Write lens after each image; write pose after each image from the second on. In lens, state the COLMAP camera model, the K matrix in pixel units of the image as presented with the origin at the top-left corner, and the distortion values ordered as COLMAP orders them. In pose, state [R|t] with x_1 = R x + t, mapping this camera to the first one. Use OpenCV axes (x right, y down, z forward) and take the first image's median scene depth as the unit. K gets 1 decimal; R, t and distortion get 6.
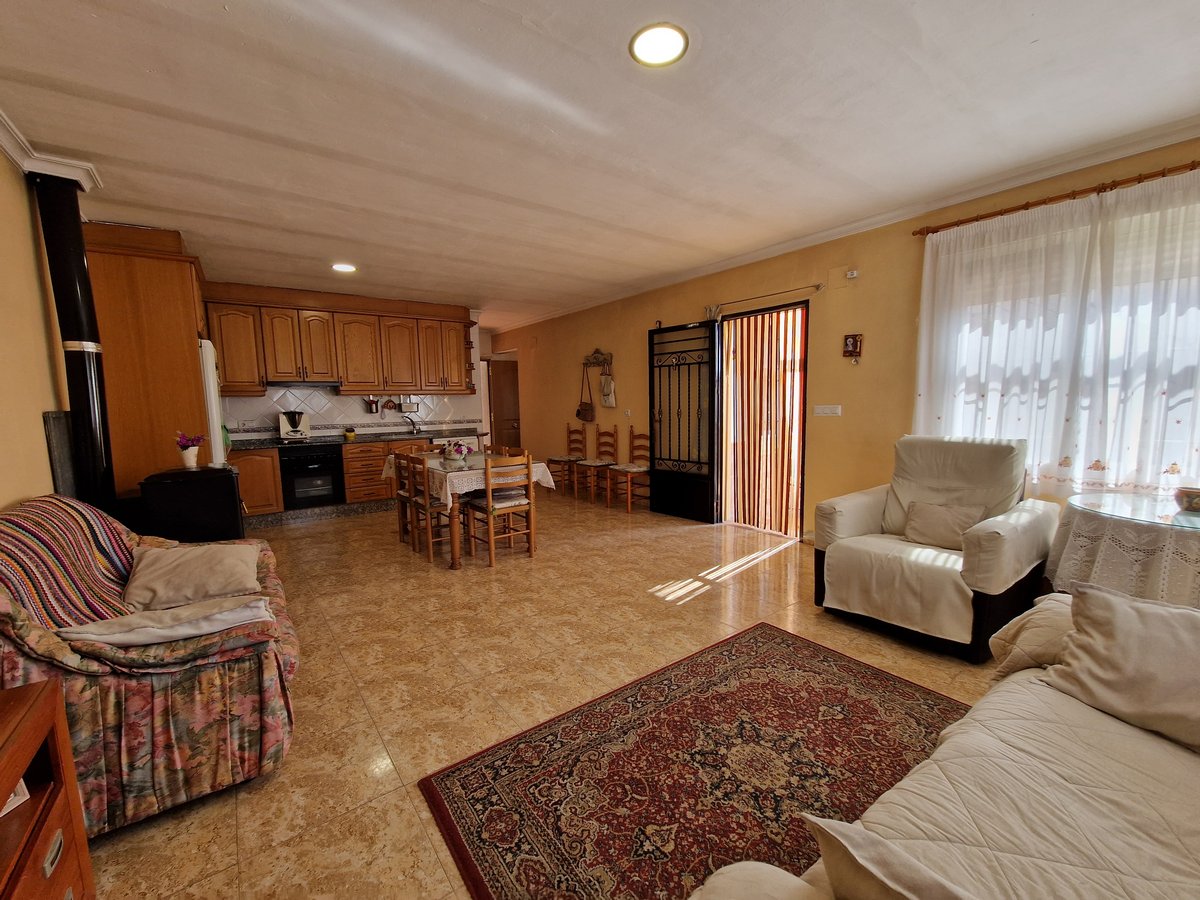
lens RADIAL K [[491.3, 0, 595.0], [0, 491.3, 453.7], [0, 0, 1]] dist [-0.002822, -0.001387]
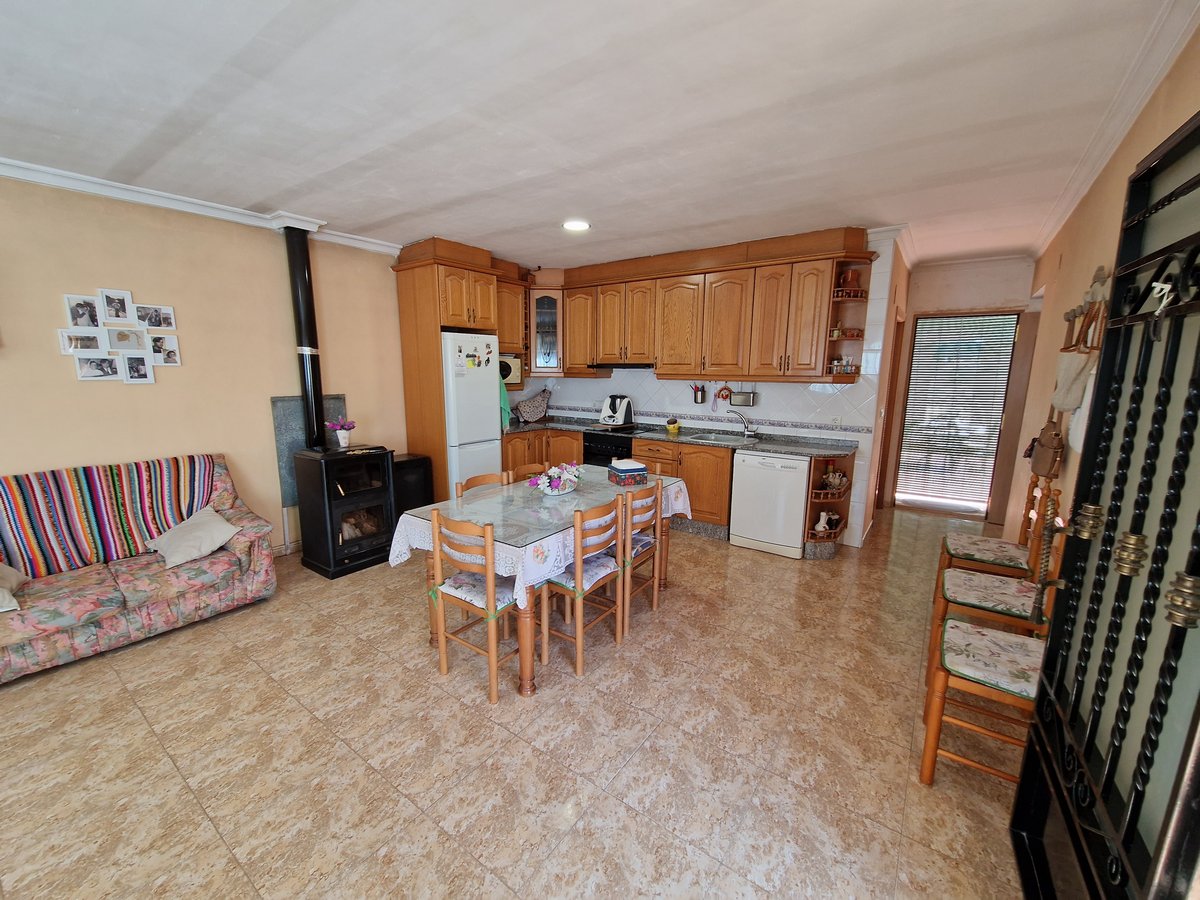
lens RADIAL K [[491.3, 0, 598.2], [0, 491.3, 451.9], [0, 0, 1]] dist [-0.002822, -0.001387]
pose [[0.289246, 0.179692, -0.940238, 0.398784], [-0.114055, 0.981696, 0.152528, -0.172829], [0.950436, 0.063121, 0.304447, 0.994325]]
